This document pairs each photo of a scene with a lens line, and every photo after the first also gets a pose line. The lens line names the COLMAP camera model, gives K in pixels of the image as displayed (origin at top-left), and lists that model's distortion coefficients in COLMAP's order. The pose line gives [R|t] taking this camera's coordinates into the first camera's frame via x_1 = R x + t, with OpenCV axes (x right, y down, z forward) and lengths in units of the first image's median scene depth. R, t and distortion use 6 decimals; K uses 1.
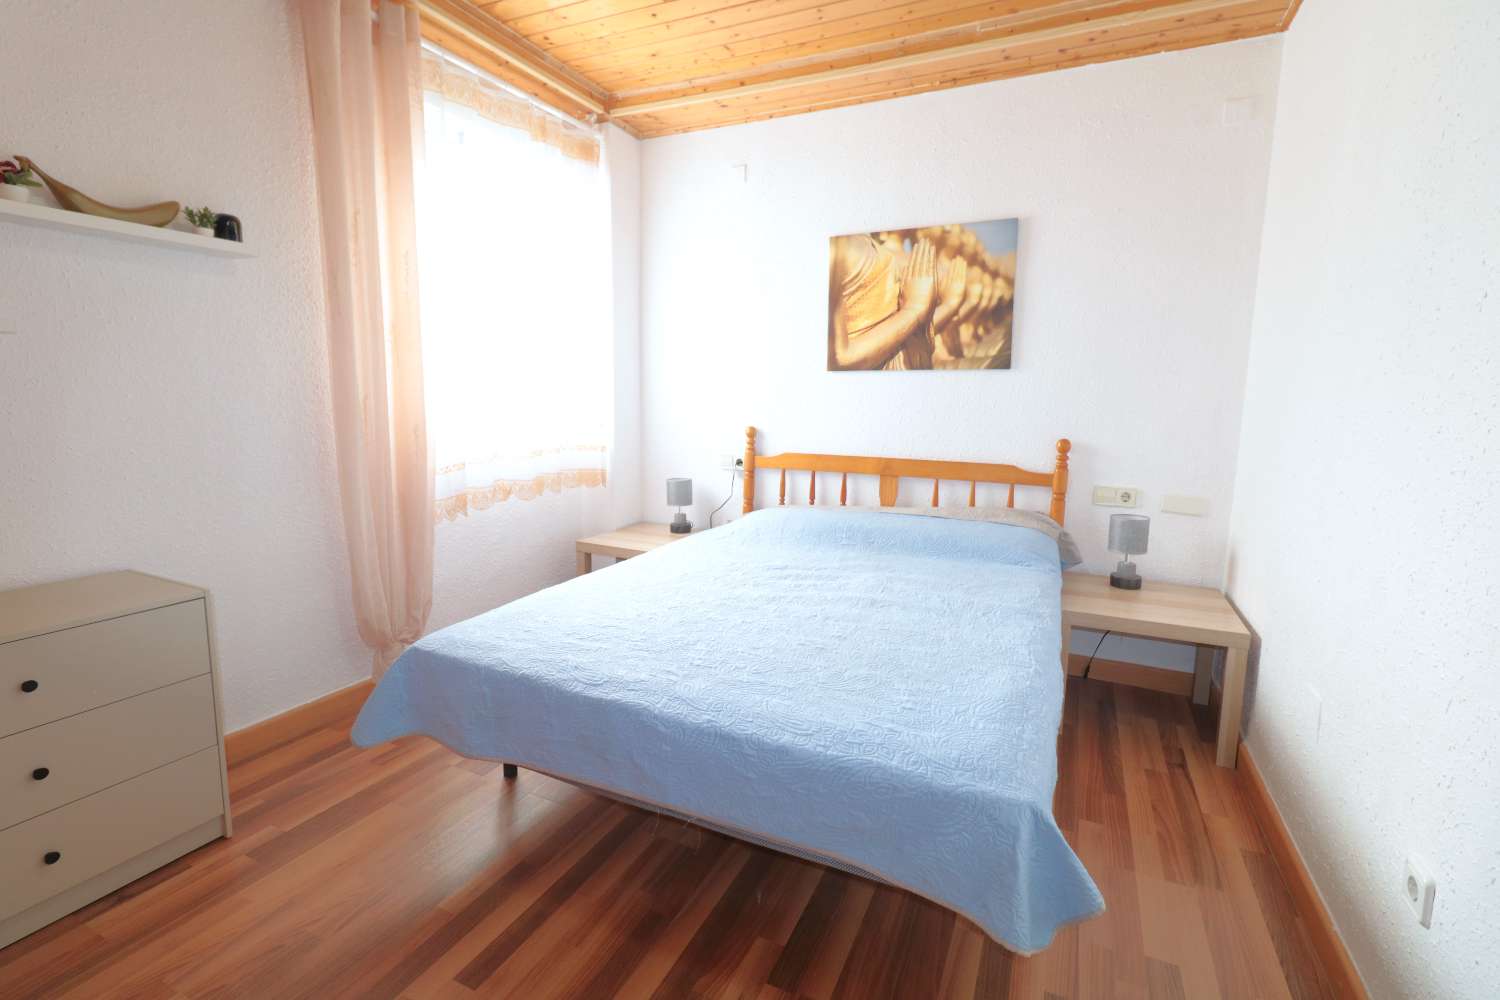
lens RADIAL K [[687.5, 0, 740.4], [0, 687.5, 486.4], [0, 0, 1]] dist [0.001950, 0.000669]
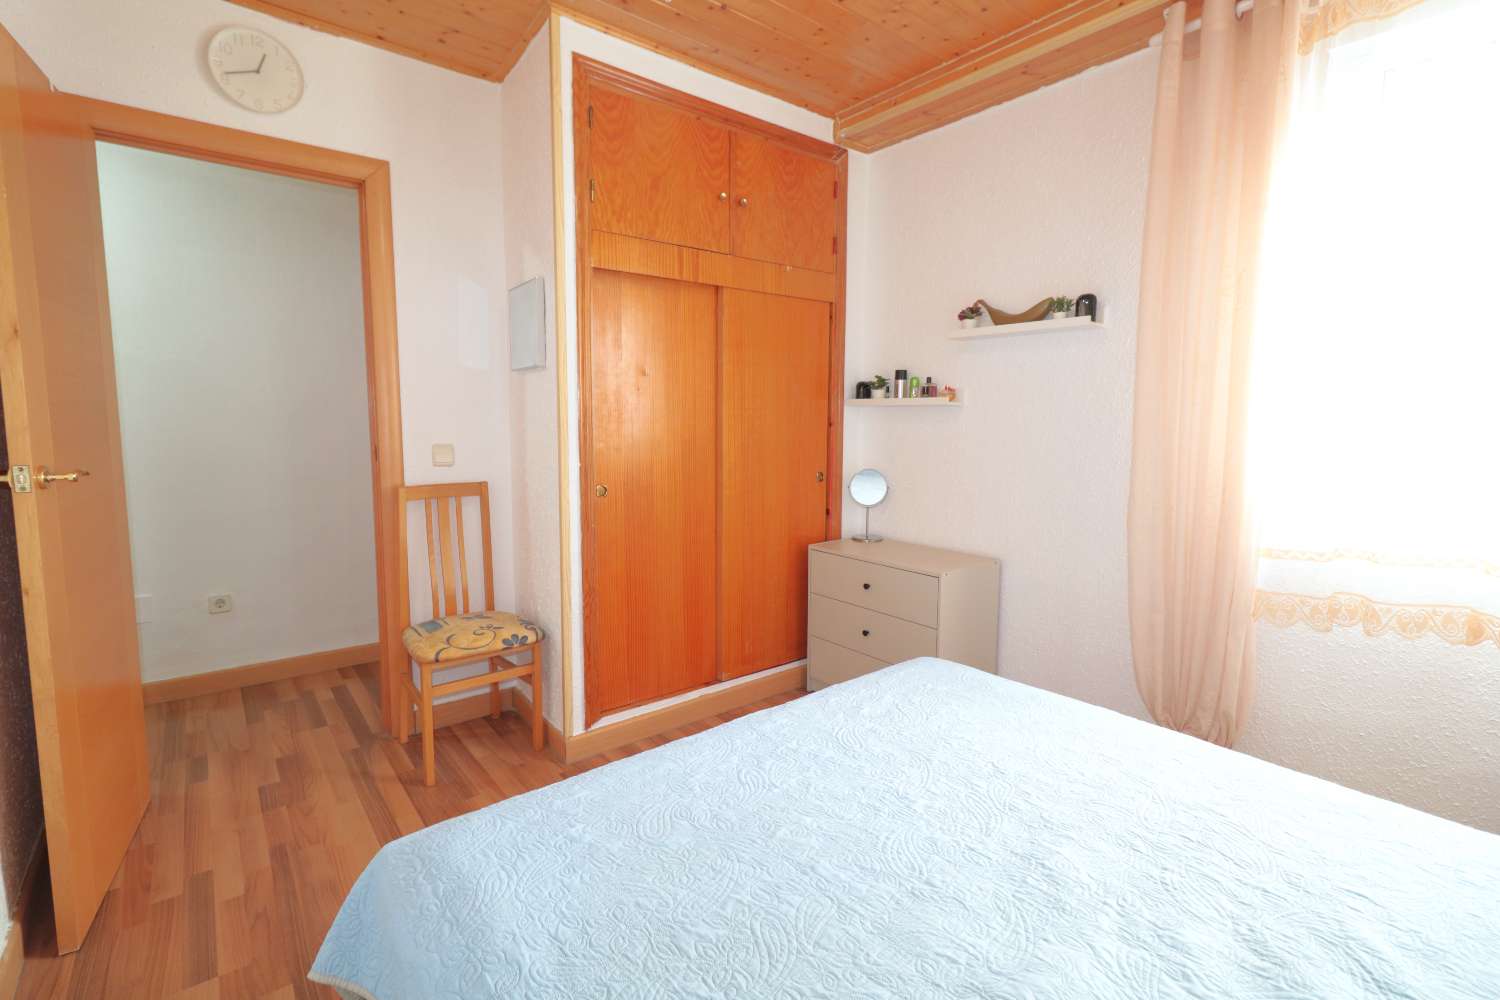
lens RADIAL K [[687.5, 0, 740.4], [0, 687.5, 486.4], [0, 0, 1]] dist [0.001950, 0.000669]
pose [[-0.431150, 0.081384, -0.898602, 0.611545], [-0.130416, 0.979845, 0.151316, -0.169998], [0.892805, 0.182432, -0.411846, 1.010791]]
